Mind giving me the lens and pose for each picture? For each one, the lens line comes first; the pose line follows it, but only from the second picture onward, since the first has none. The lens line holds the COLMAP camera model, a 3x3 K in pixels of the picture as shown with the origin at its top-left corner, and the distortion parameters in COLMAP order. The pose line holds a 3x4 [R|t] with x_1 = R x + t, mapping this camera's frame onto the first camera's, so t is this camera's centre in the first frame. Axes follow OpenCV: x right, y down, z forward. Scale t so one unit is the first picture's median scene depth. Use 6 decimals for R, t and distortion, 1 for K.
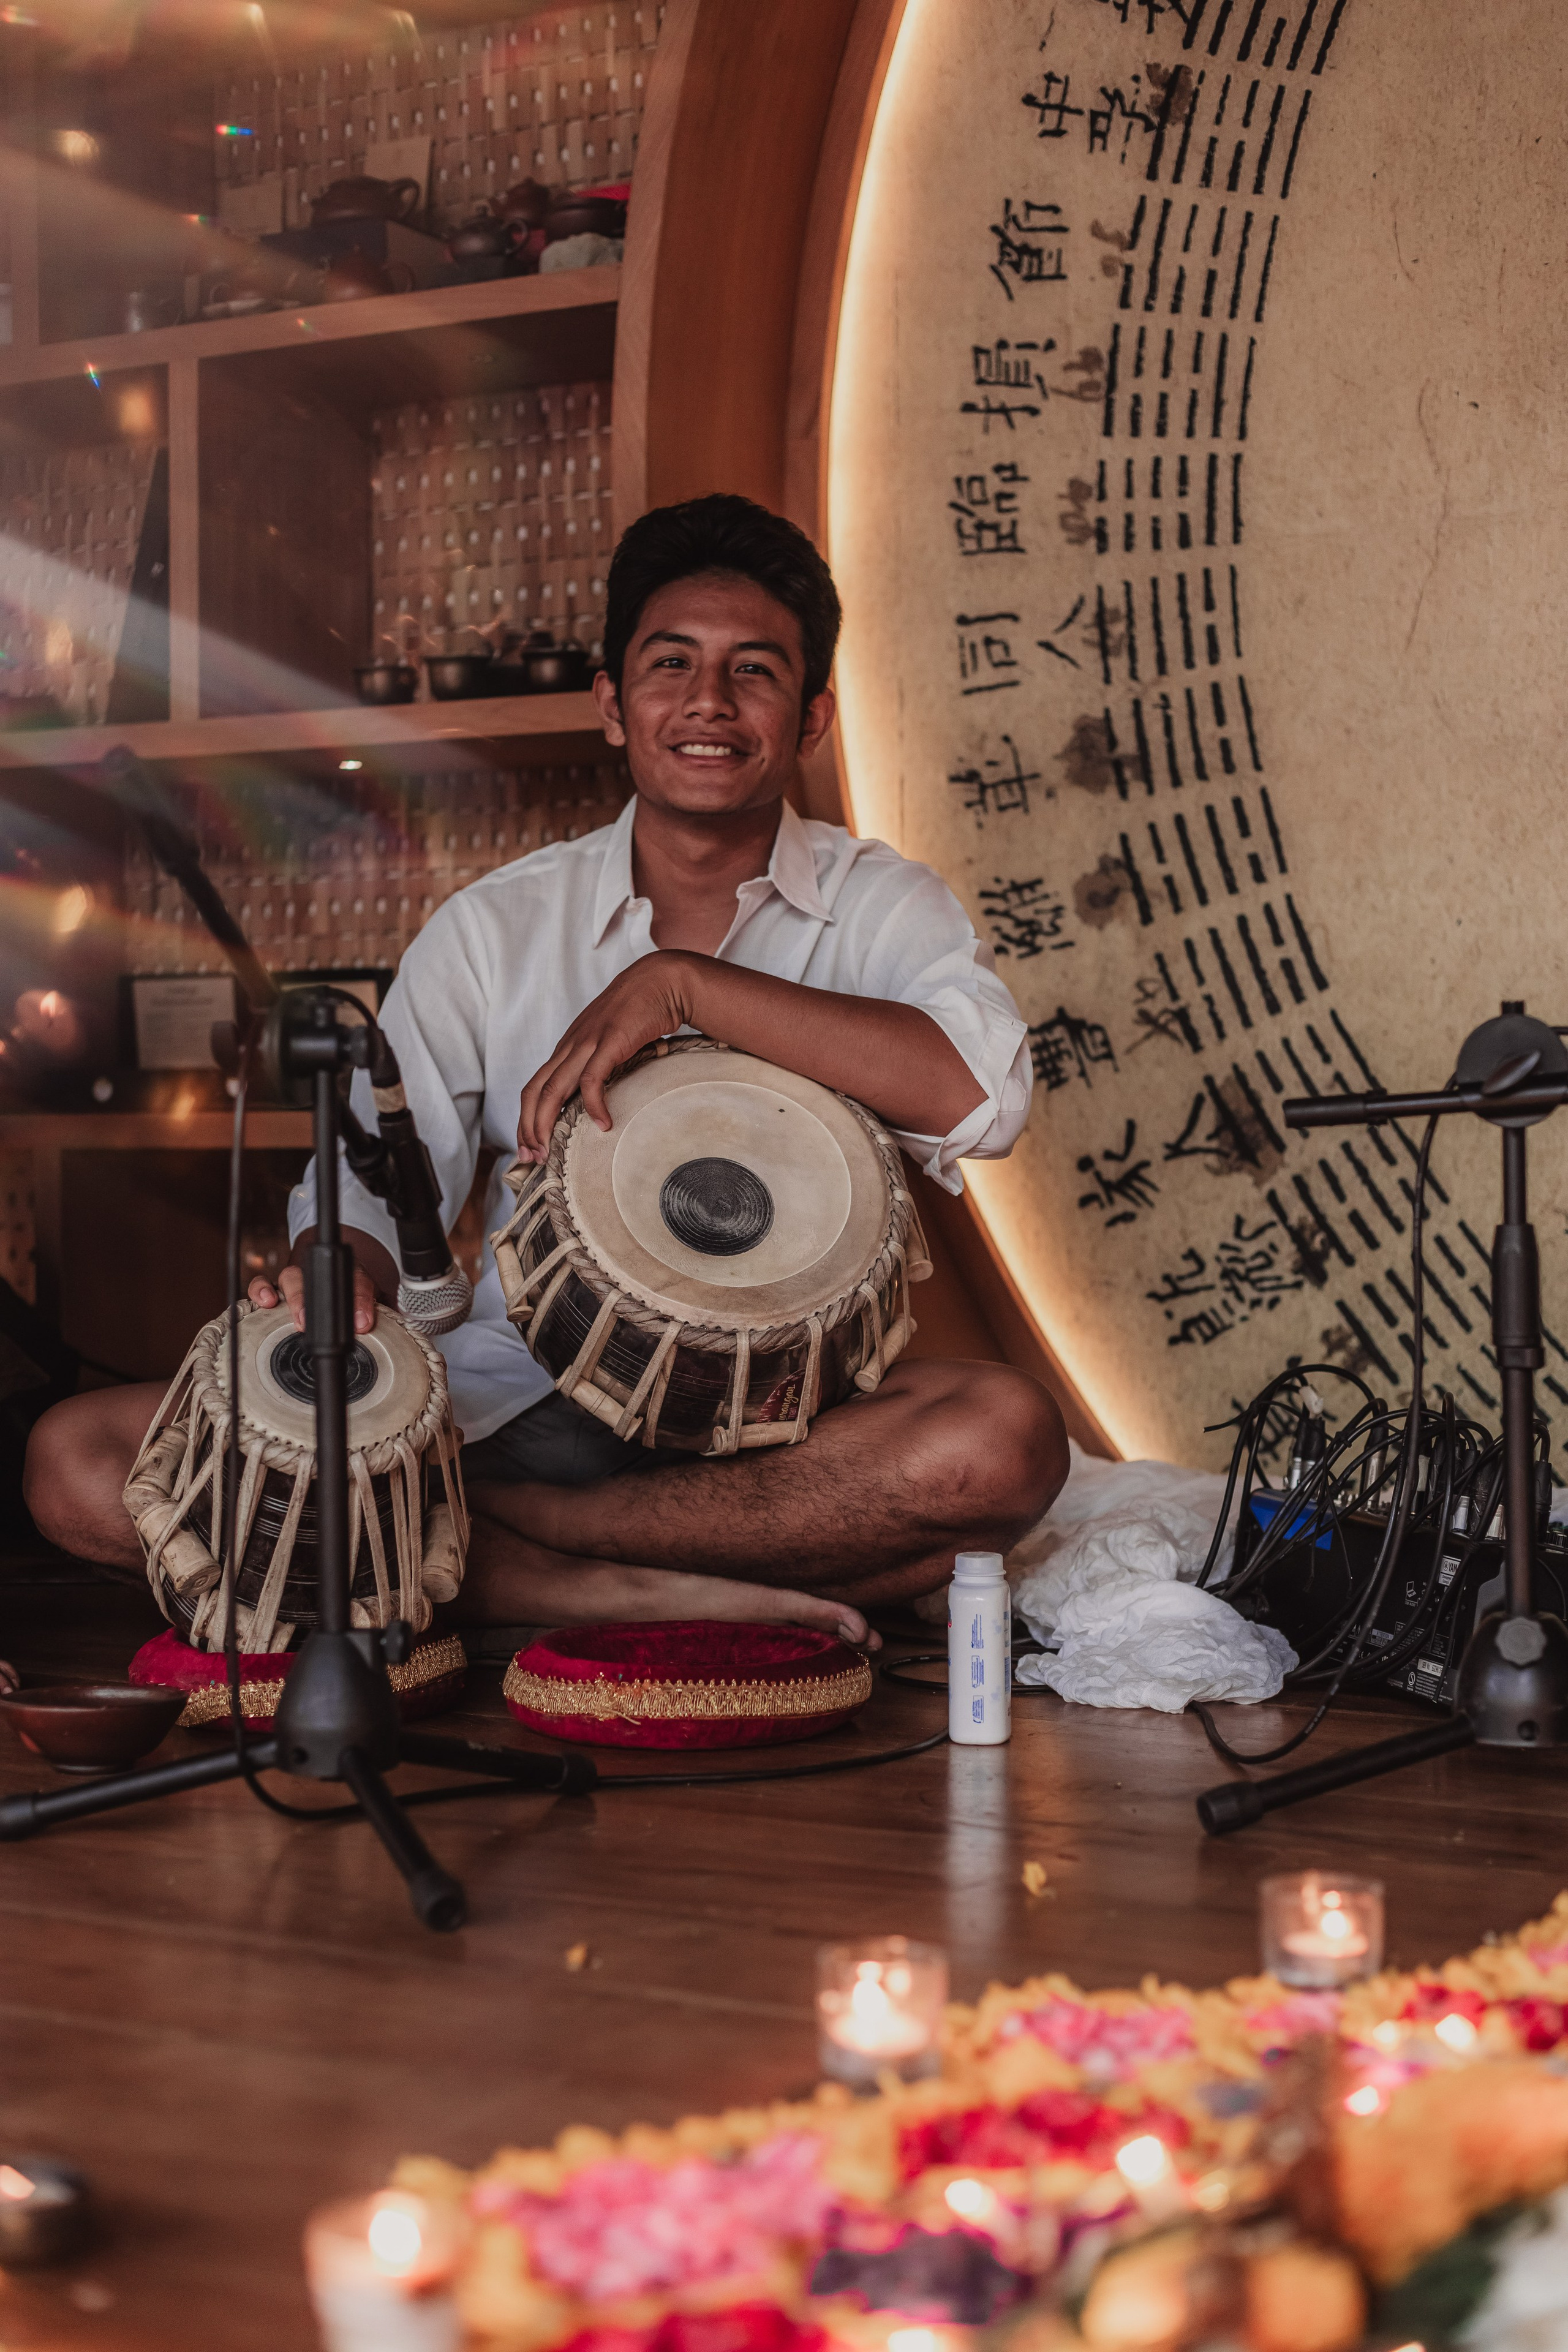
lens RADIAL K [[3348.1, 0, 792.9], [0, 3348.1, 1184.5], [0, 0, 1]] dist [-0.012678, 0.000000]
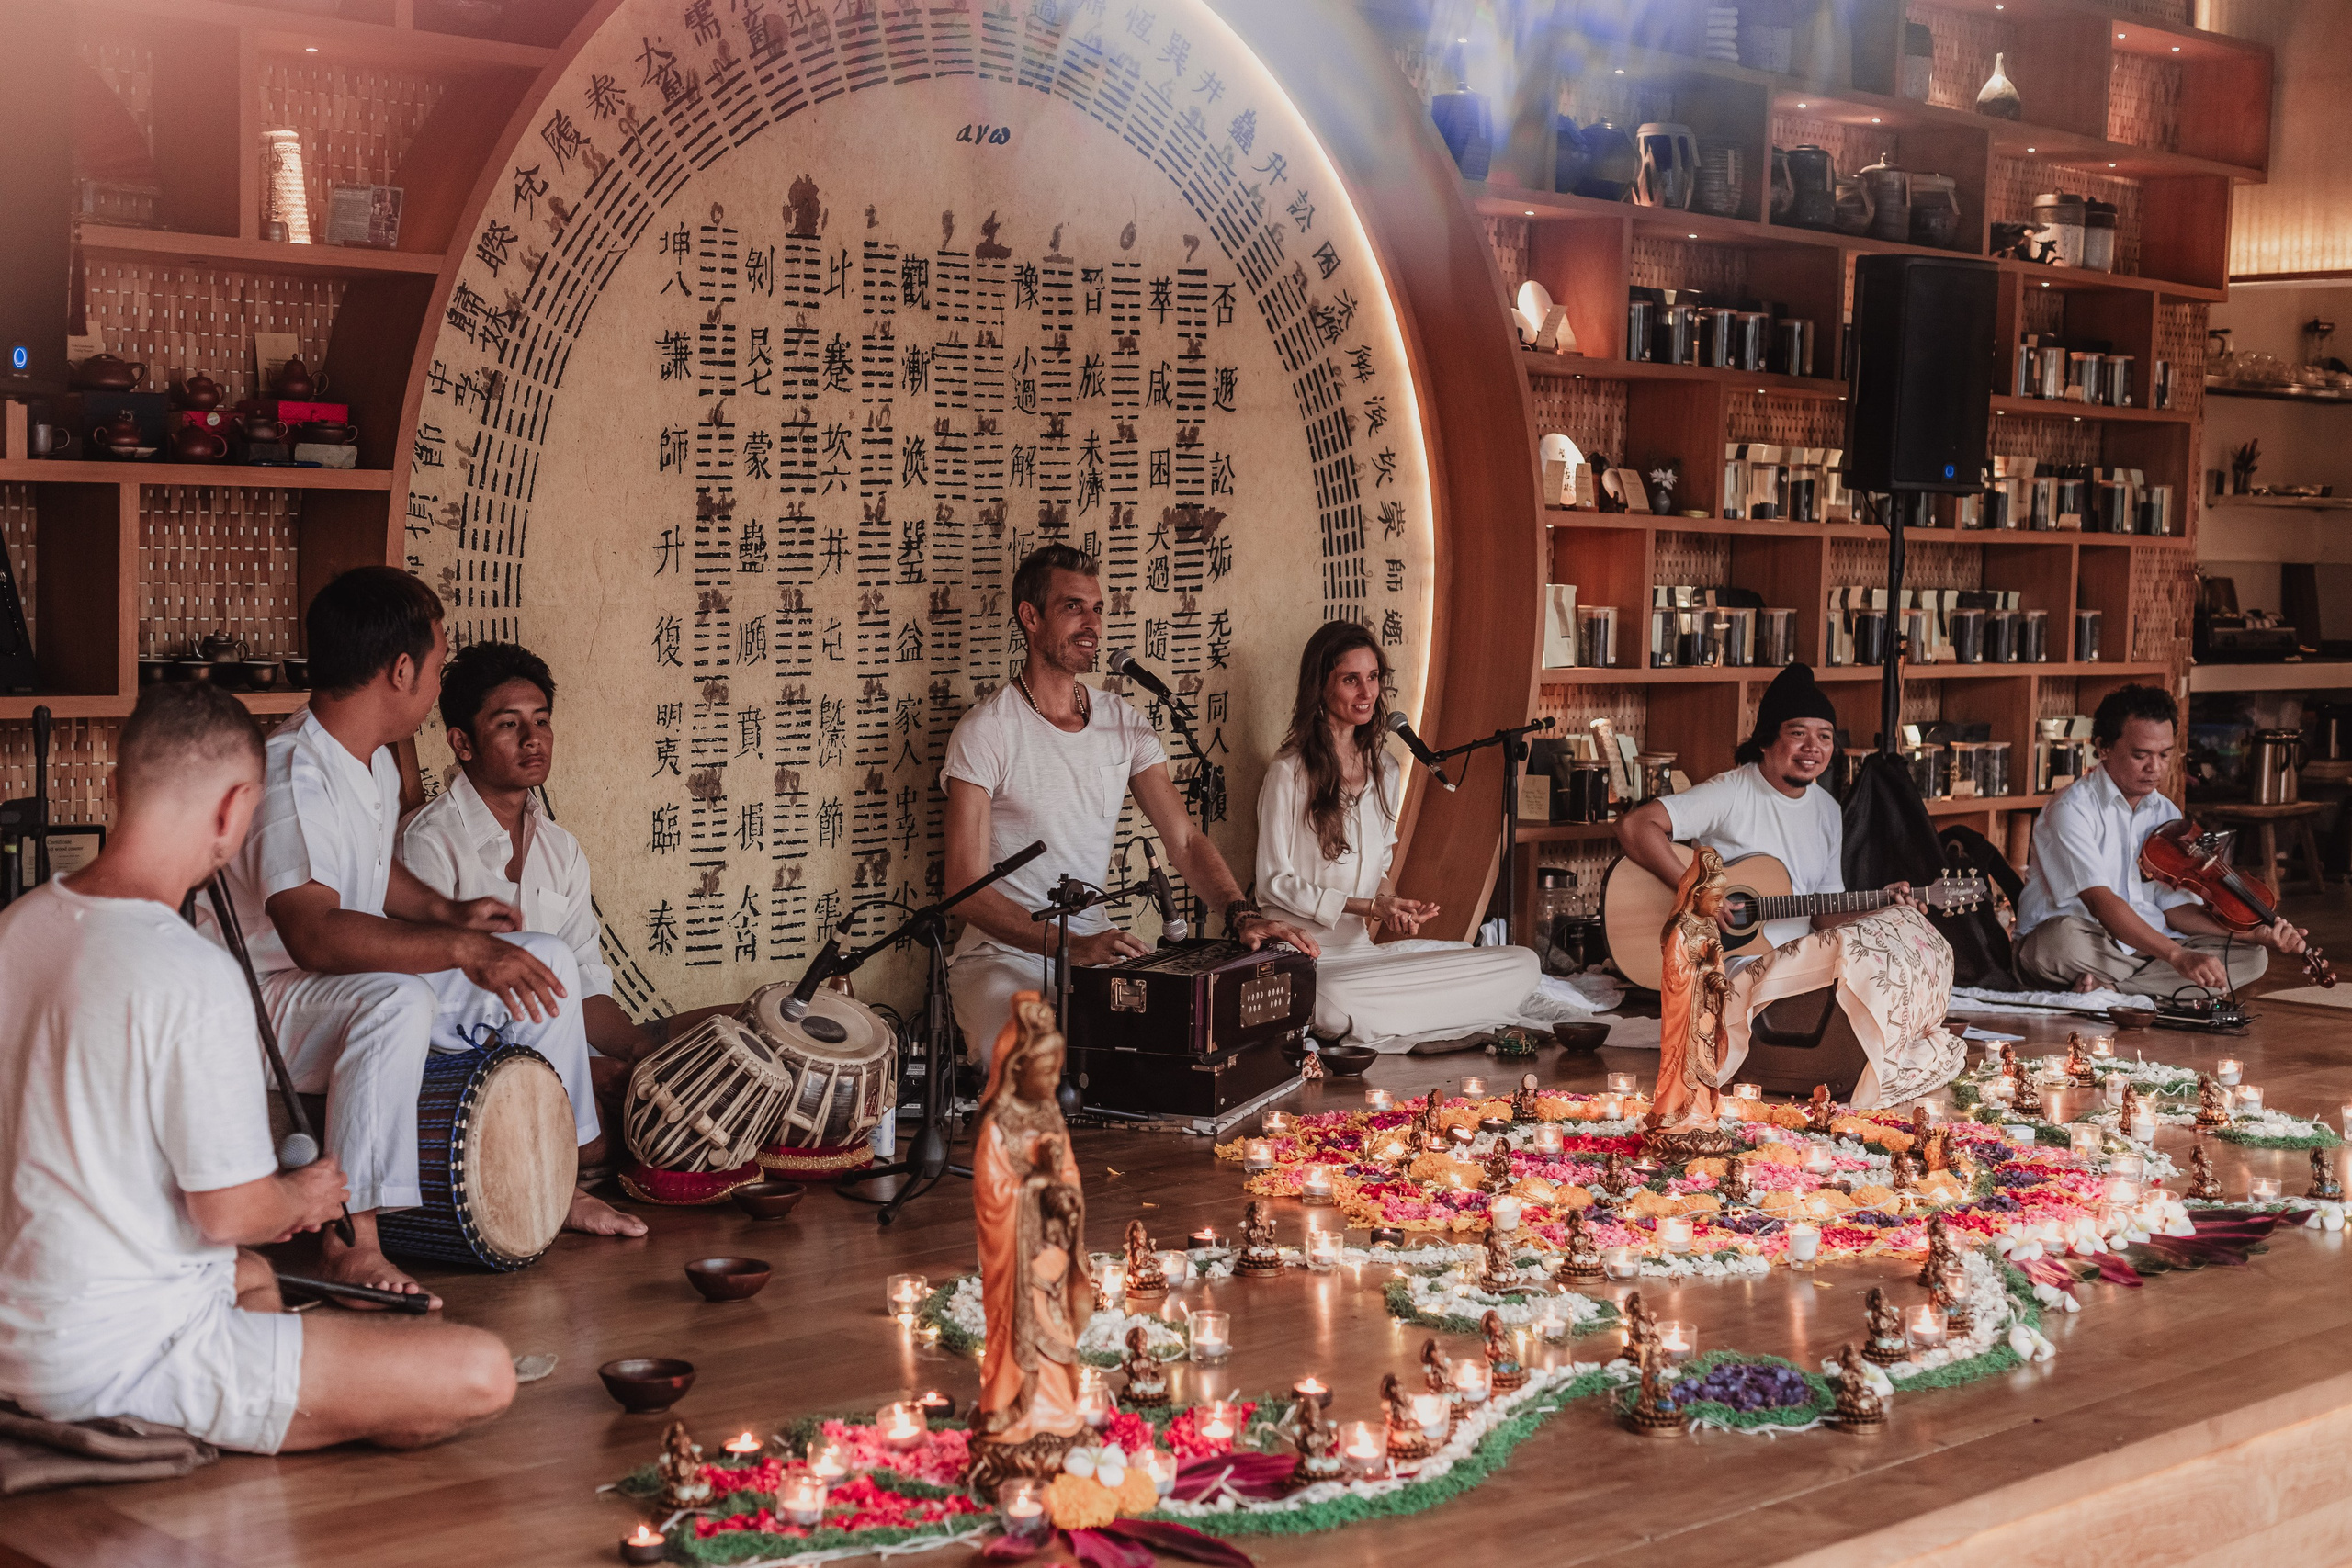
lens RADIAL K [[3347.8, 0, 1189.0], [0, 3347.8, 774.7], [0, 0, 1]] dist [-0.012678, 0.000000]
pose [[0.305126, -0.054219, 0.950767, -1.700504], [-0.002655, 0.998326, 0.057784, -0.207269], [-0.952308, -0.020156, 0.304471, -0.026556]]
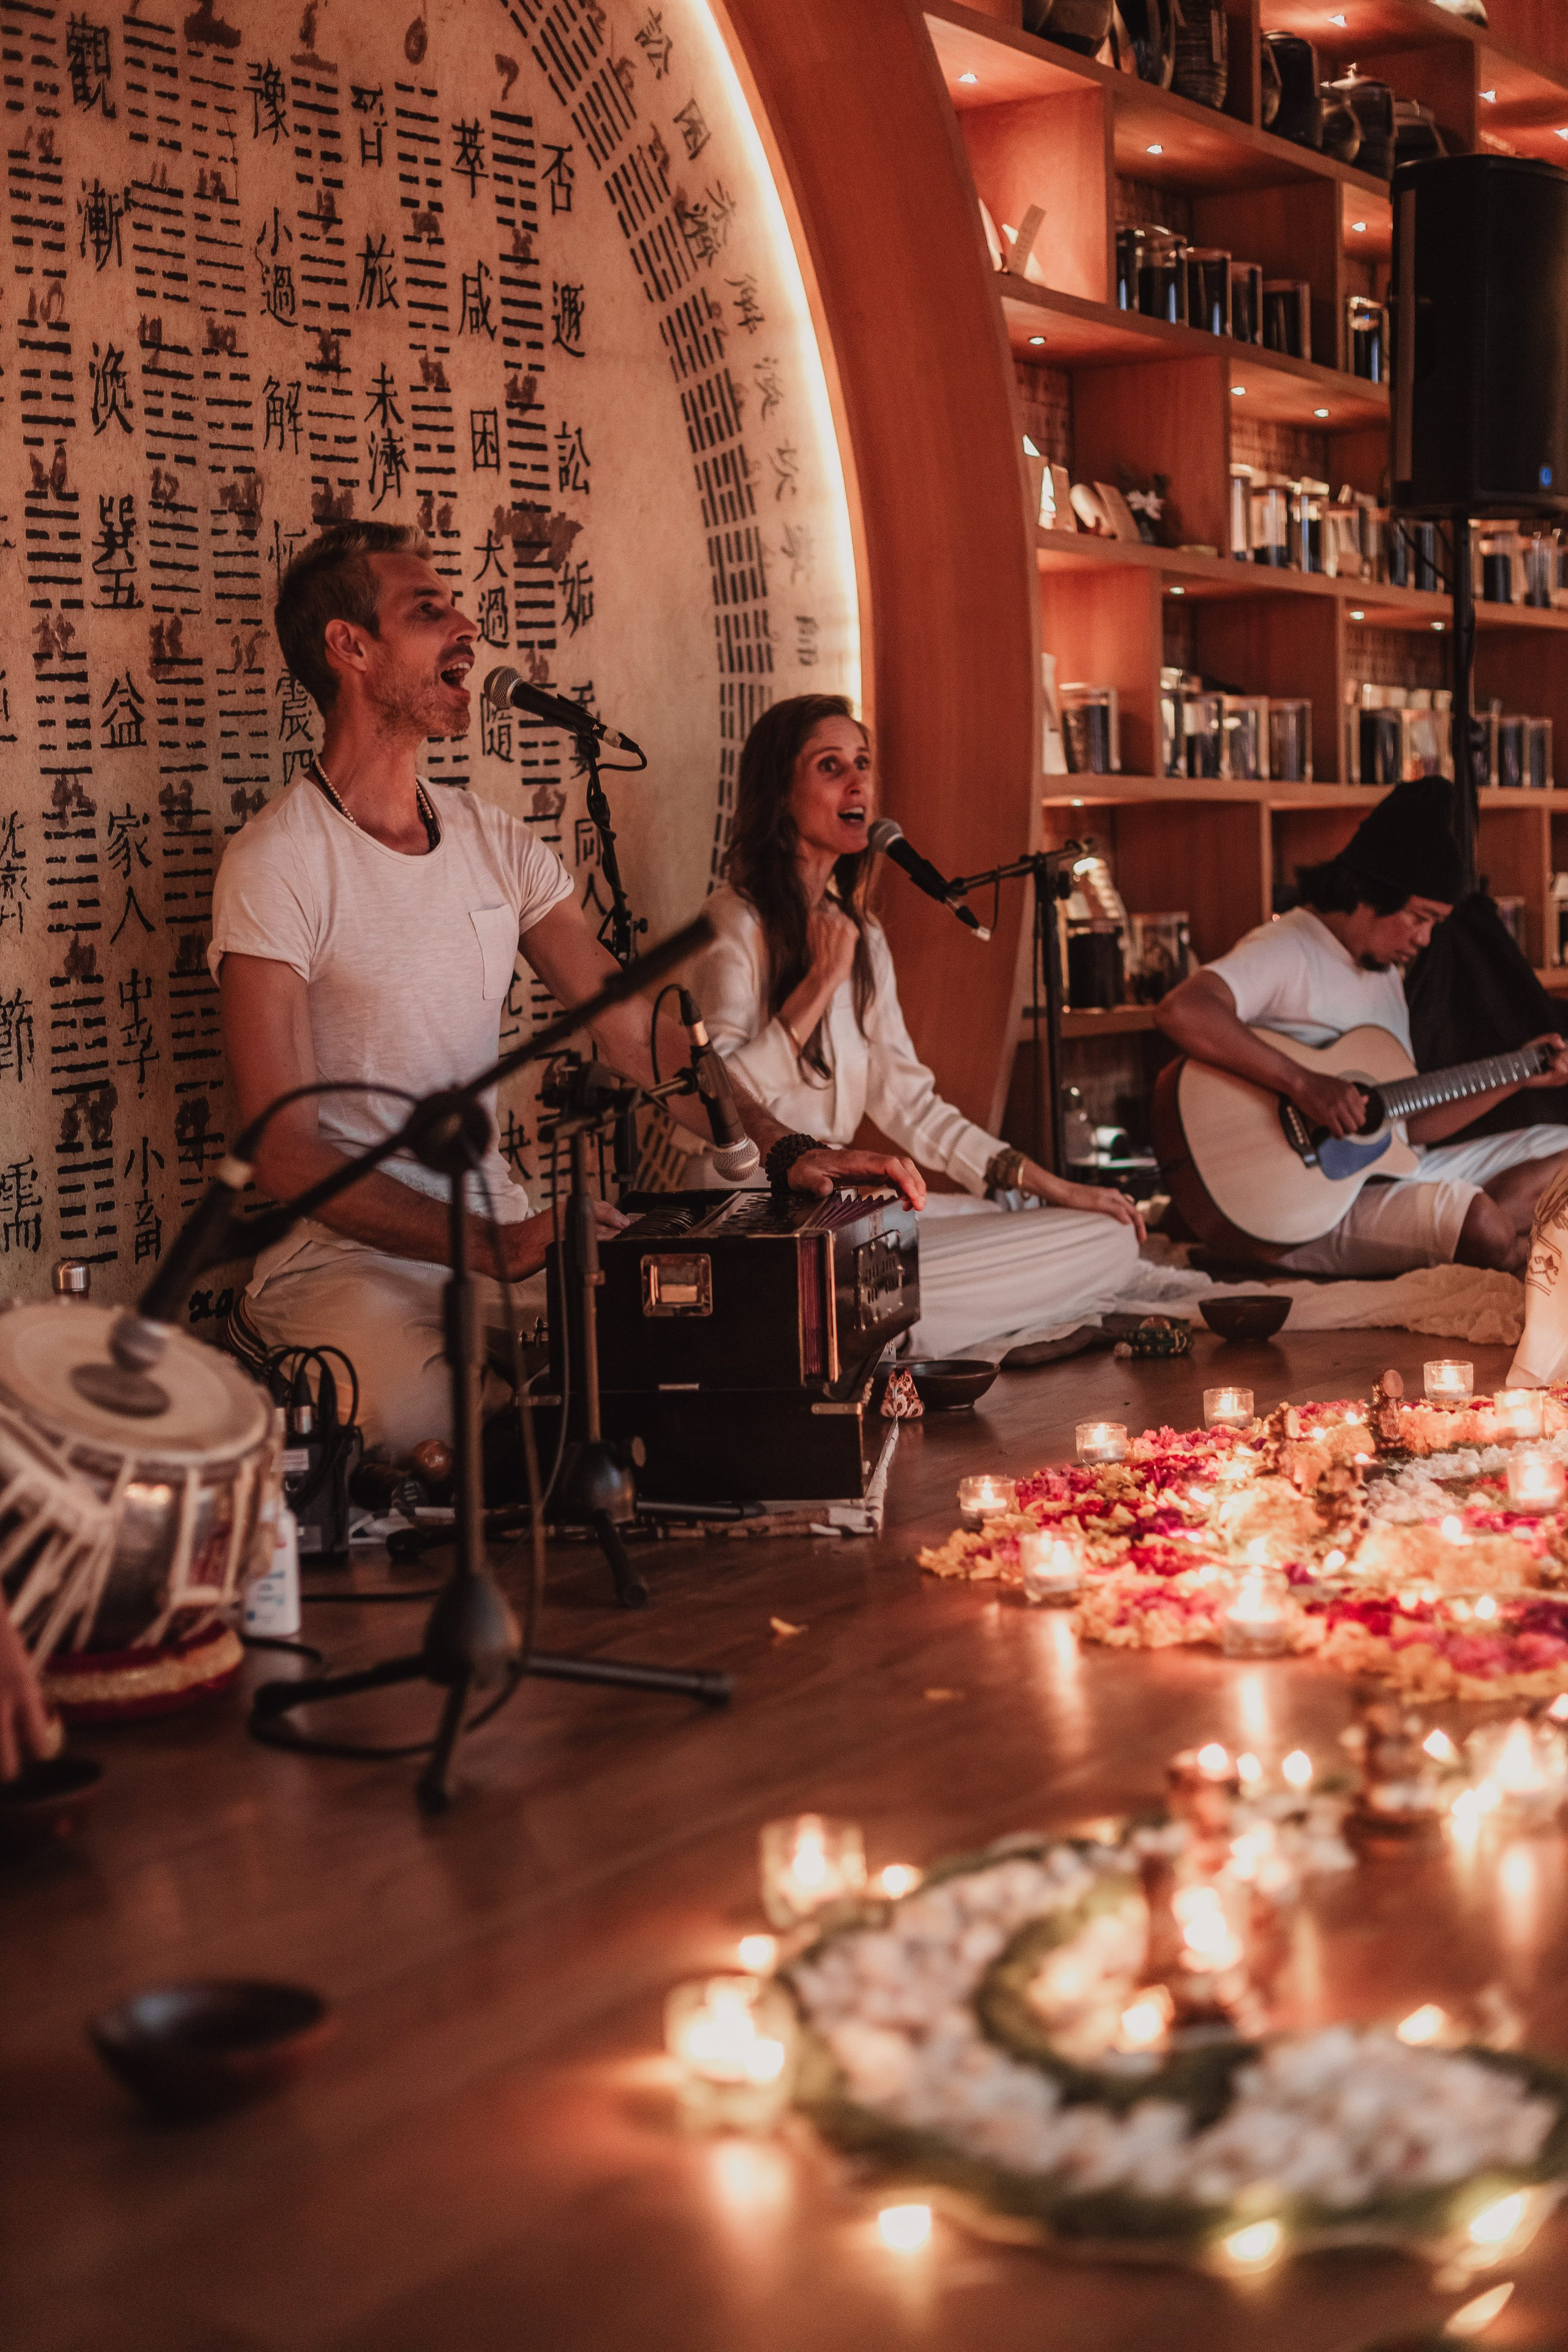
lens RADIAL K [[3366.8, 0, 783.4], [0, 3366.8, 1189.8], [0, 0, 1]] dist [-0.018507, 0.000000]
pose [[0.095755, -0.084071, 0.991848, -0.859245], [0.055657, 0.995320, 0.078992, -0.070854], [-0.993848, 0.047639, 0.099986, 0.477381]]
